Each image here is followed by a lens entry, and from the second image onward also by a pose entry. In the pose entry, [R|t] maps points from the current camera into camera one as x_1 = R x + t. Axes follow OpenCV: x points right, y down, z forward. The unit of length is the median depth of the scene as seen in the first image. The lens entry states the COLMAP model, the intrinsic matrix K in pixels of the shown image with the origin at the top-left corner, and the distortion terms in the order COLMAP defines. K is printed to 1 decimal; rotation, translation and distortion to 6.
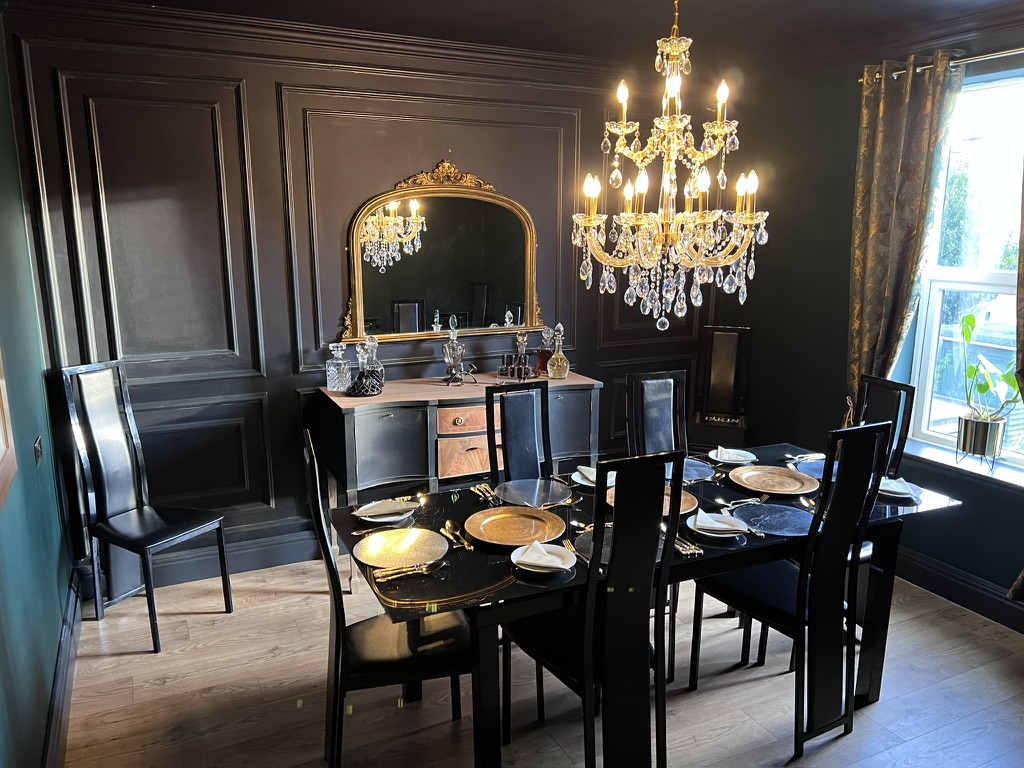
lens RADIAL K [[765.8, 0, 514.8], [0, 765.8, 384.8], [0, 0, 1]] dist [0.030973, -0.043828]
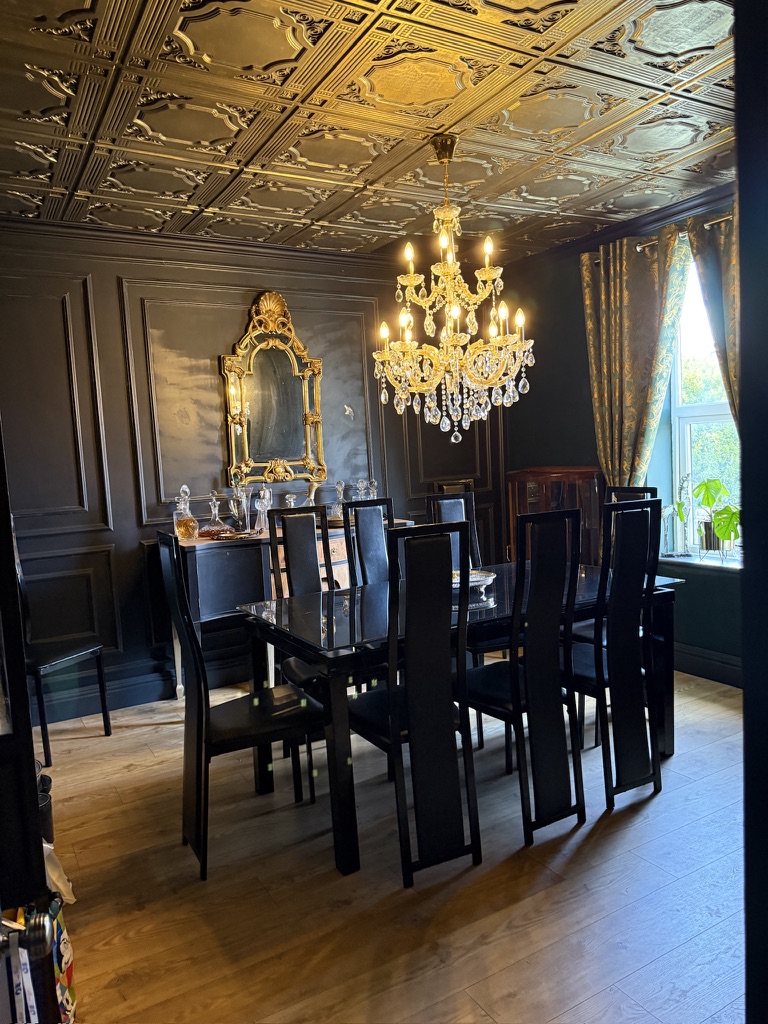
lens RADIAL K [[724.6, 0, 375.1], [0, 724.6, 515.6], [0, 0, 1]] dist [0.028429, -0.036746]
pose [[0.996205, -0.059079, 0.063911, -0.013642], [0.066722, 0.989918, -0.124943, 0.174375], [-0.055885, 0.128734, 0.990103, -0.099327]]
